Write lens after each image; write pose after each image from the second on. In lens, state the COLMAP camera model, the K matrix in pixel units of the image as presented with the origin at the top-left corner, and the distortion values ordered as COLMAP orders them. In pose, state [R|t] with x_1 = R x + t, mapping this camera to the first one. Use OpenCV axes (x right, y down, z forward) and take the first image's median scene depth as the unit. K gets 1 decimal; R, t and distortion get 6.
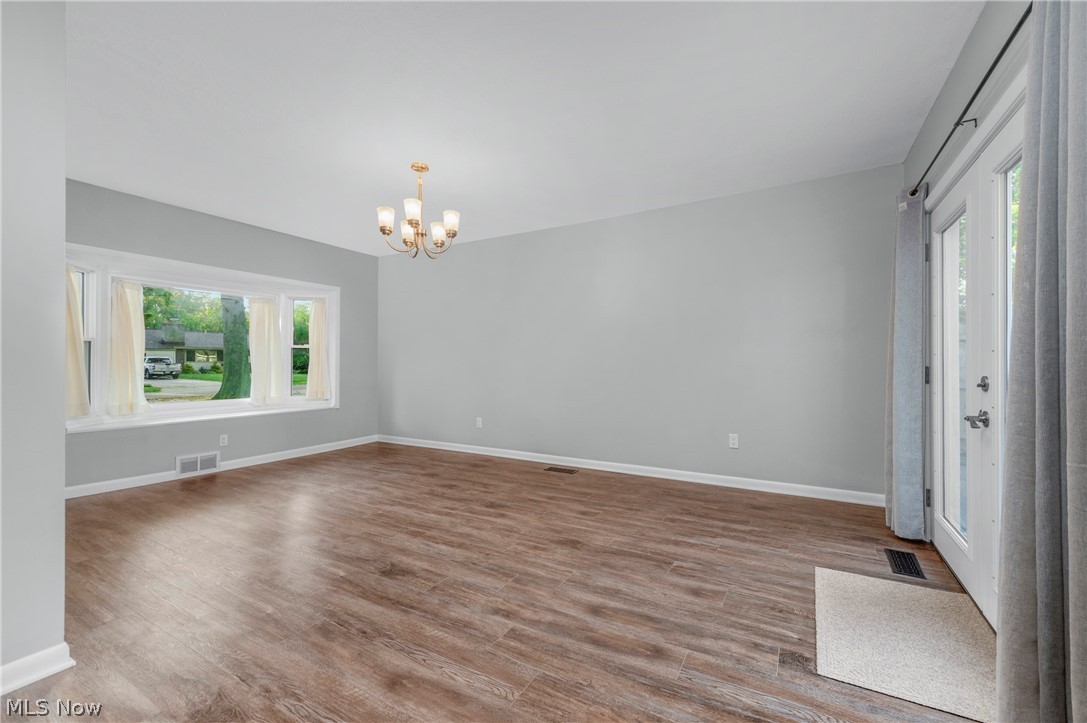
lens RADIAL K [[432.0, 0, 550.3], [0, 432.0, 362.4], [0, 0, 1]] dist [0.013380, -0.003110]
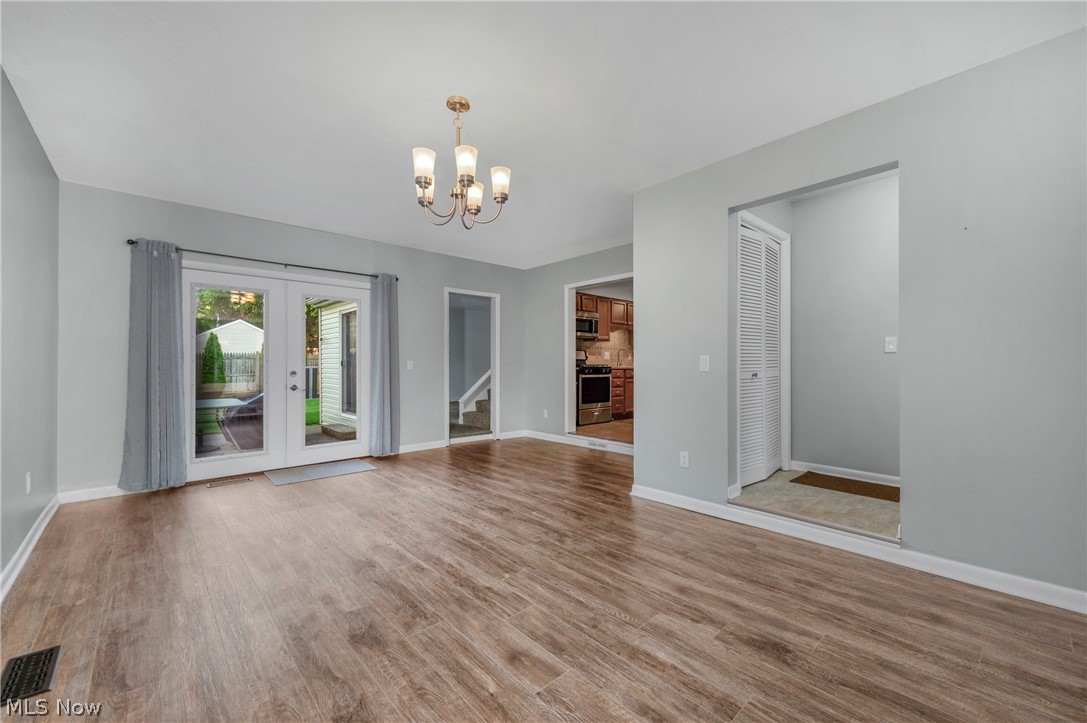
lens RADIAL K [[432.0, 0, 543.7], [0, 432.0, 363.0], [0, 0, 1]] dist [0.013380, -0.003110]
pose [[-0.951168, -0.000127, 0.308672, -0.740932], [-0.000386, 1.000000, -0.000777, -0.011891], [-0.308672, -0.000858, -0.951168, 1.834507]]
